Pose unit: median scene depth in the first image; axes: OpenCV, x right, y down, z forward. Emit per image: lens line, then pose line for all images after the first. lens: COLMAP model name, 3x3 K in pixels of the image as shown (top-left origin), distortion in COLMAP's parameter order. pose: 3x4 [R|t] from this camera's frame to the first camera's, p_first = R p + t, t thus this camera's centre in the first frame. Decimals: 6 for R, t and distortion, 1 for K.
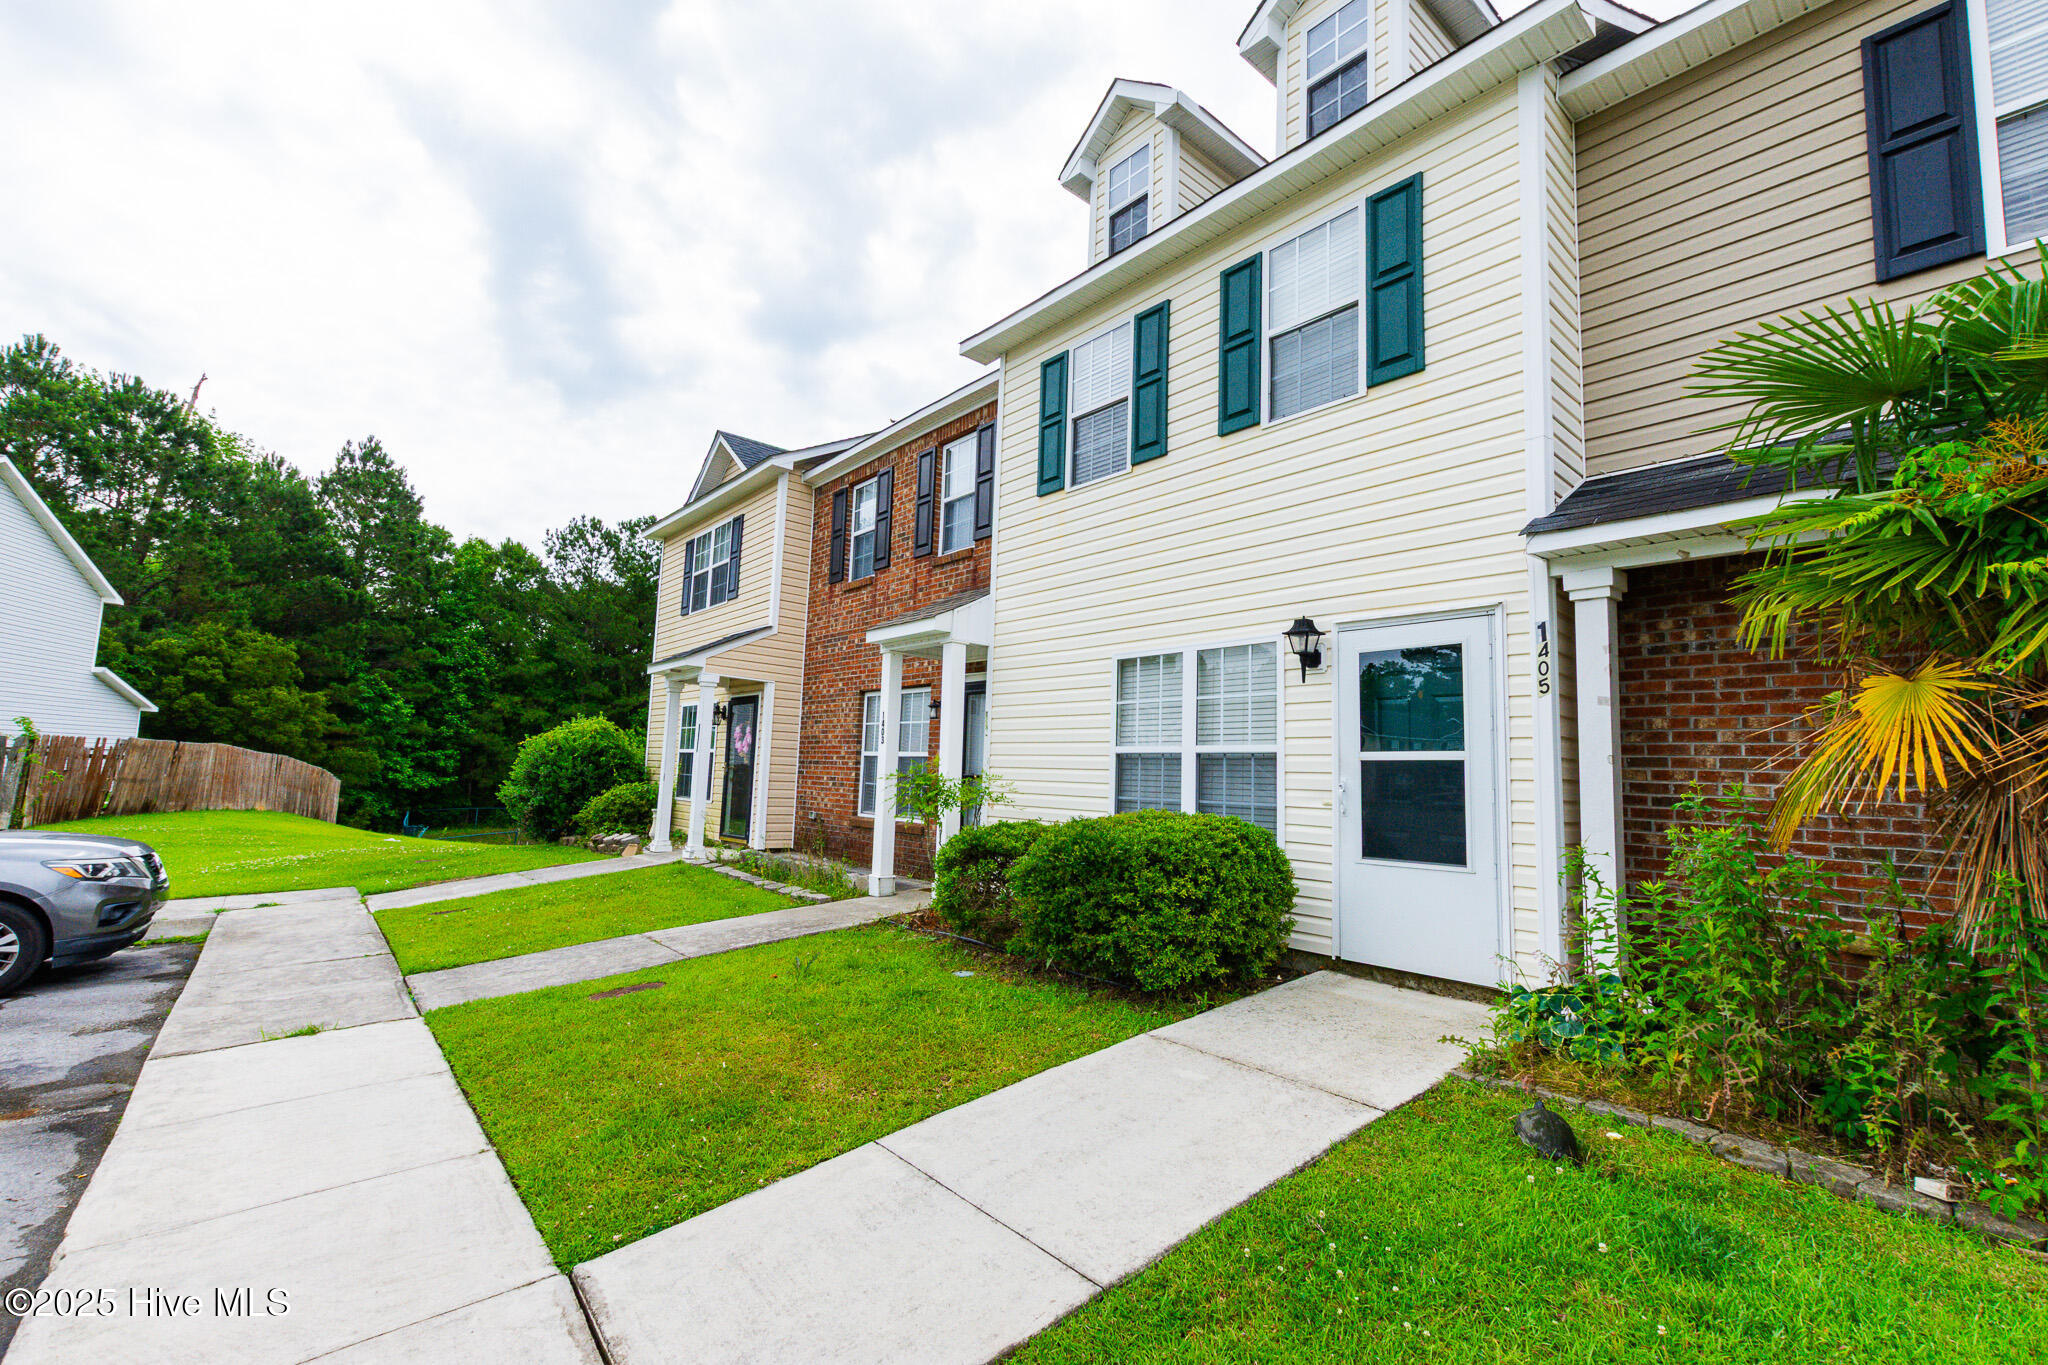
lens RADIAL K [[889.5, 0, 1032.4], [0, 889.5, 682.0], [0, 0, 1]] dist [0.008186, -0.002526]
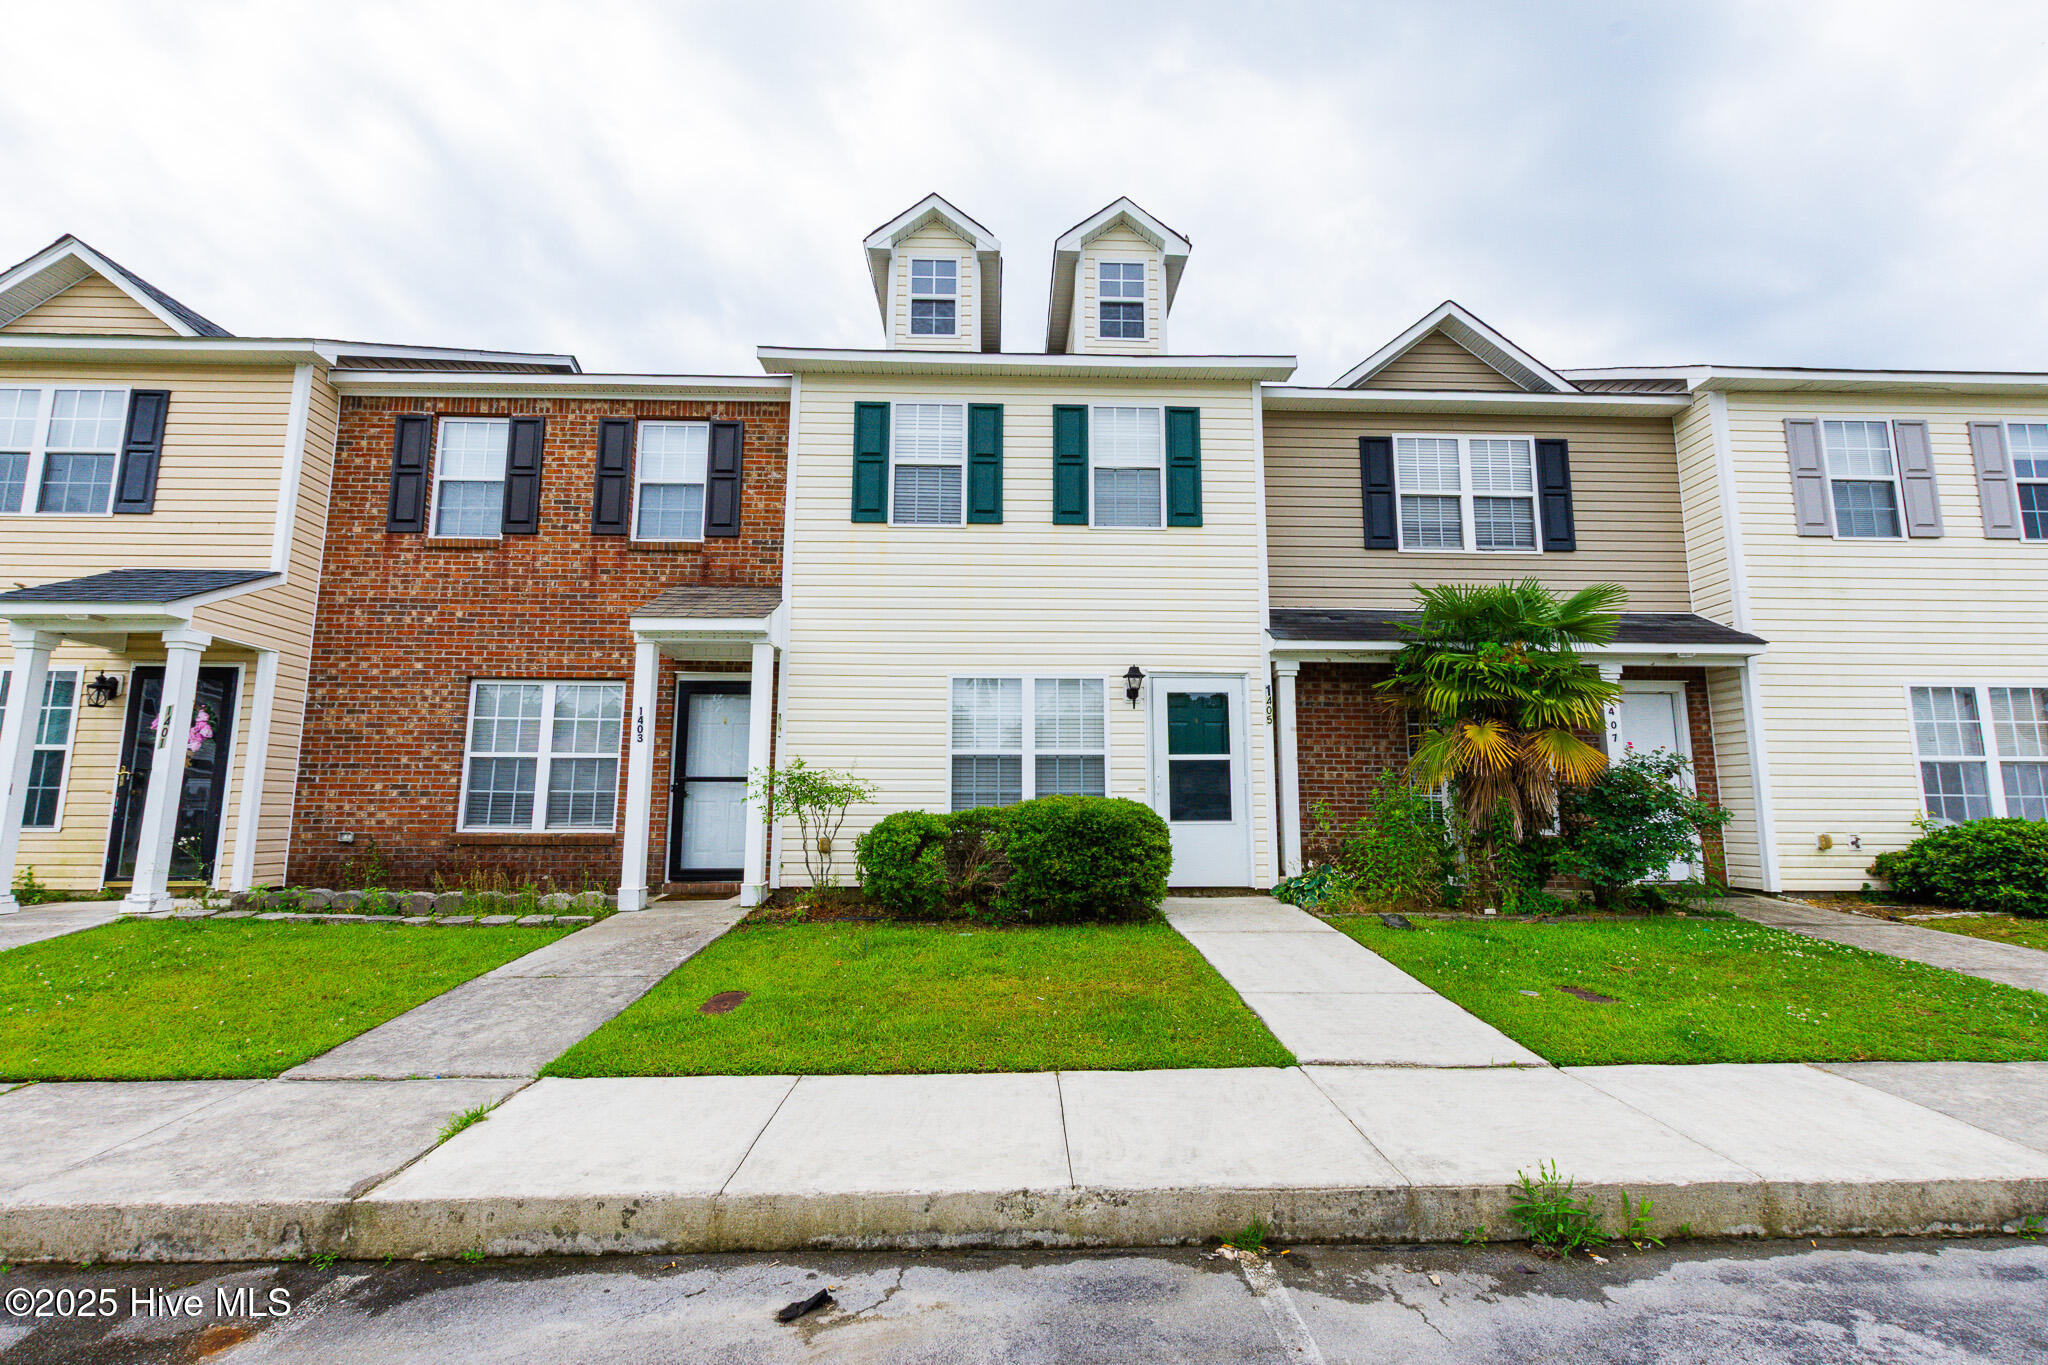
lens RADIAL K [[889.5, 0, 1032.0], [0, 889.5, 684.5], [0, 0, 1]] dist [0.008186, -0.002526]
pose [[0.624826, 0.078133, 0.776845, -0.942707], [-0.065551, 0.996717, -0.047523, 0.041269], [-0.778008, -0.021229, 0.627896, 0.175685]]
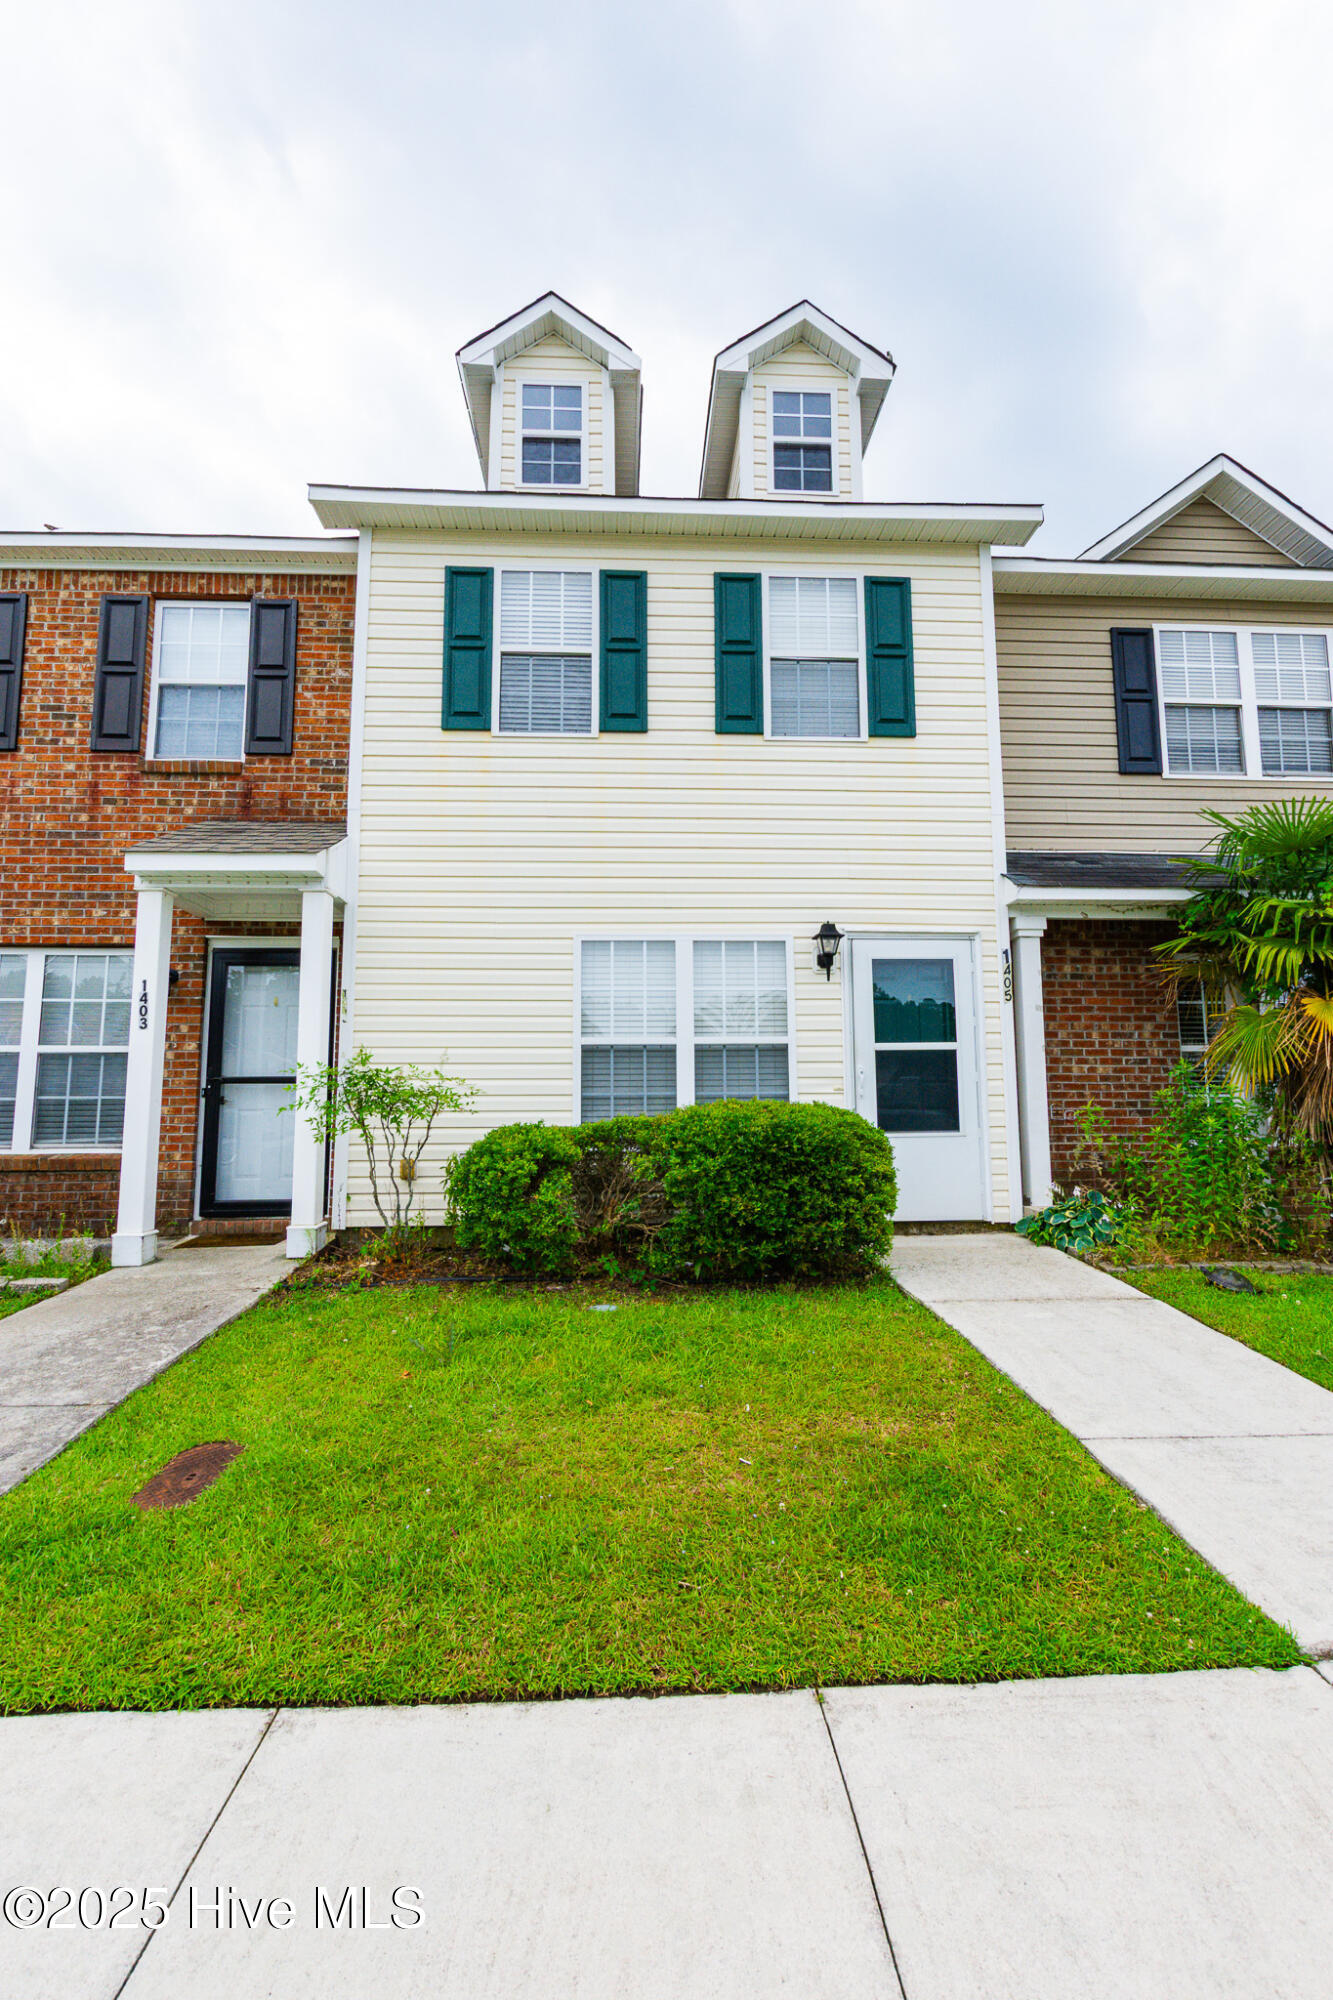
lens RADIAL K [[903.1, 0, 670.7], [0, 903.1, 1003.2], [0, 0, 1]] dist [0.000789, -0.002008]
pose [[0.613102, 0.055420, 0.788058, -0.676987], [-0.060092, 0.997918, -0.023427, 0.064163], [-0.787715, -0.032992, 0.615155, 0.438020]]
